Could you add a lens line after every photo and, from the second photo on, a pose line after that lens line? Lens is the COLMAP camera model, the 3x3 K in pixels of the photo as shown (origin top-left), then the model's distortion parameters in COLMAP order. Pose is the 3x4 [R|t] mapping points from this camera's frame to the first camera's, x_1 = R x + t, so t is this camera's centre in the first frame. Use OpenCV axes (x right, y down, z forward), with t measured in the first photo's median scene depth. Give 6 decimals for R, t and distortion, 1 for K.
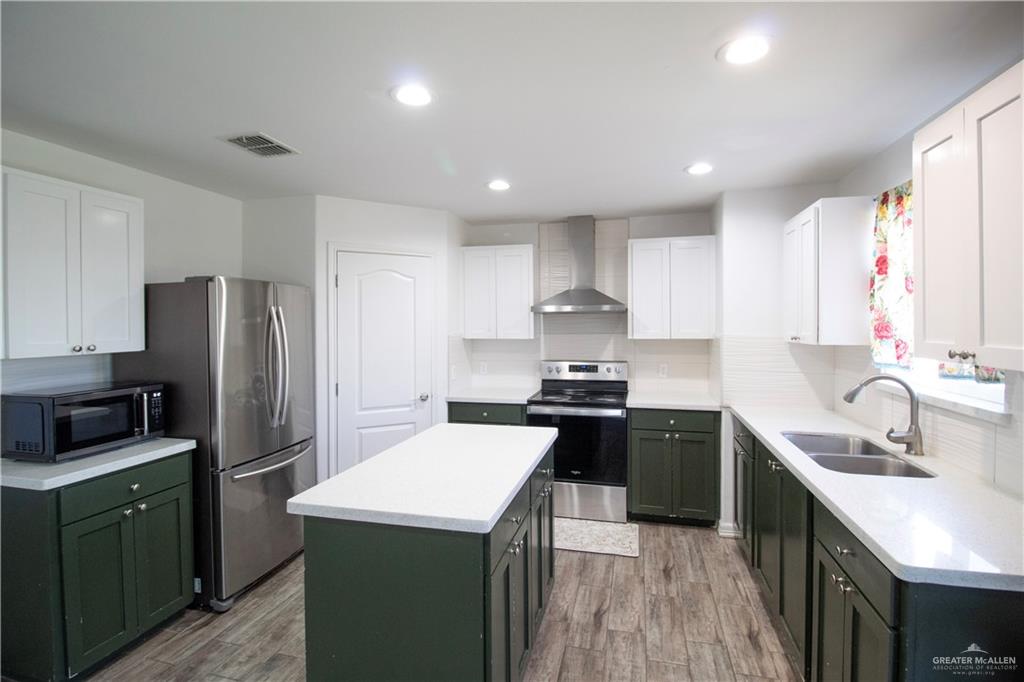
lens RADIAL K [[482.0, 0, 519.2], [0, 482.0, 326.8], [0, 0, 1]] dist [-0.000899, -0.006769]
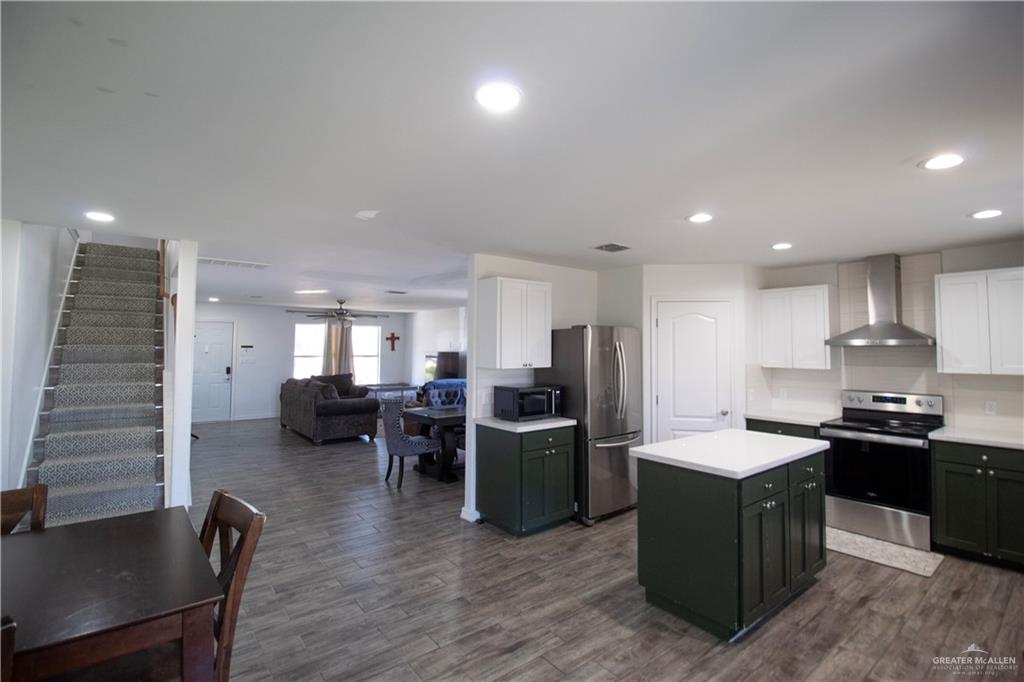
lens RADIAL K [[482.0, 0, 513.2], [0, 482.0, 325.9], [0, 0, 1]] dist [-0.000899, -0.006769]
pose [[0.789858, -0.016759, -0.613060, 0.183800], [-0.016233, 0.998705, -0.048216, -0.012811], [0.613074, 0.048036, 0.788563, -0.445844]]
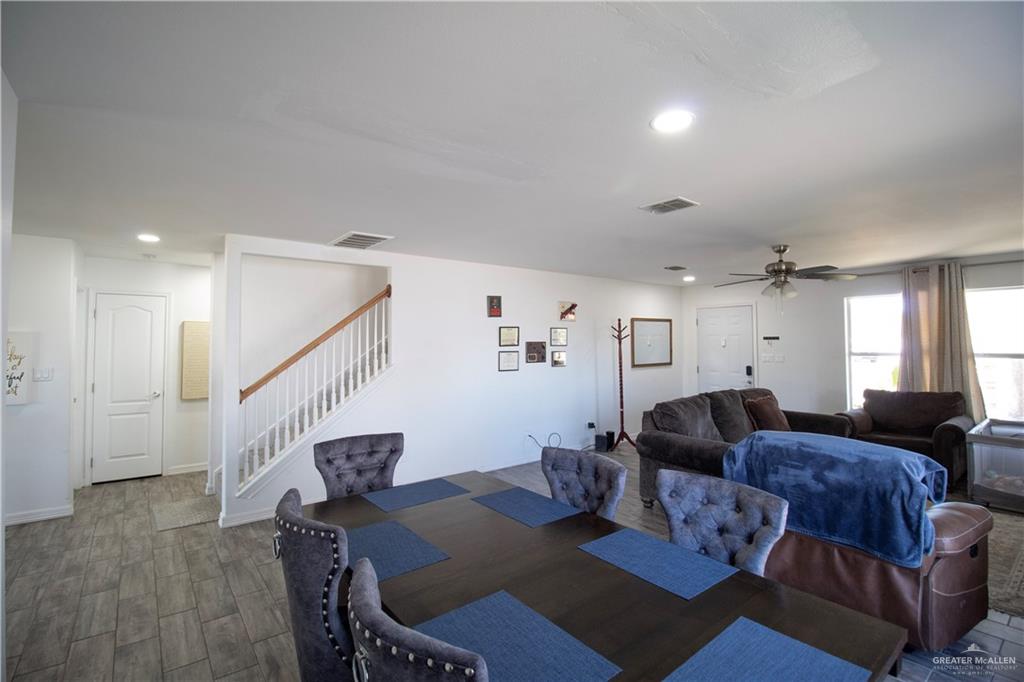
lens RADIAL K [[482.0, 0, 518.9], [0, 482.0, 340.0], [0, 0, 1]] dist [-0.000899, -0.006769]
pose [[-0.603399, 0.007429, -0.797405, -0.796775], [0.003194, 0.999971, 0.006899, -0.010863], [0.797433, 0.001616, -0.603406, 1.604907]]
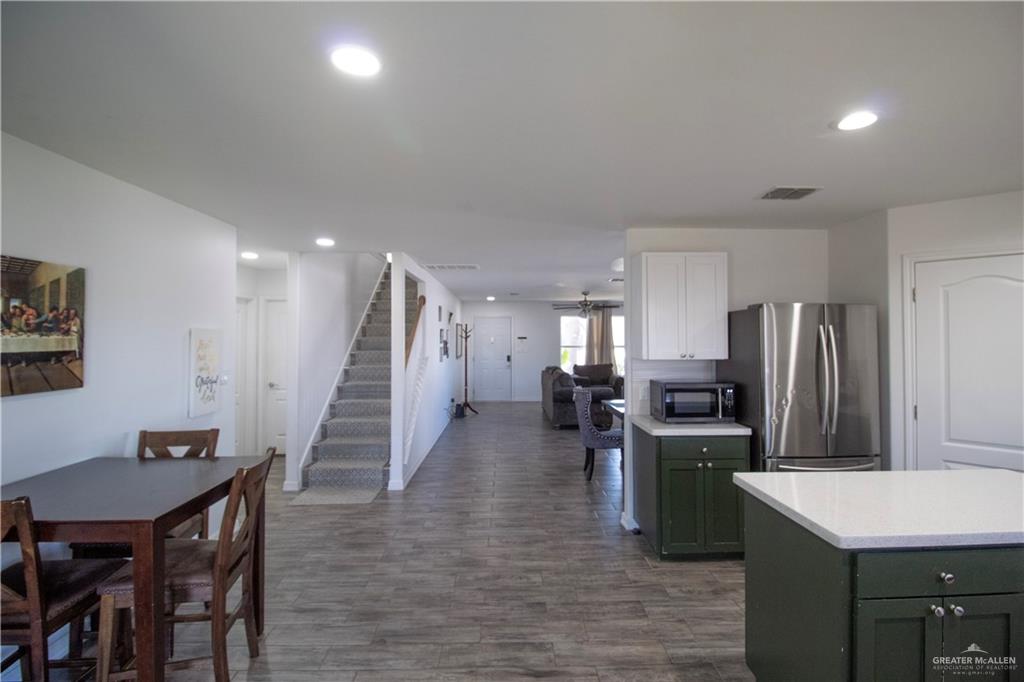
lens RADIAL K [[482.0, 0, 509.7], [0, 482.0, 331.2], [0, 0, 1]] dist [-0.000899, -0.006769]
pose [[0.253361, -0.008828, -0.967331, 0.375074], [-0.008070, 0.999904, -0.011239, -0.010354], [0.967338, 0.010654, 0.253266, 0.022164]]
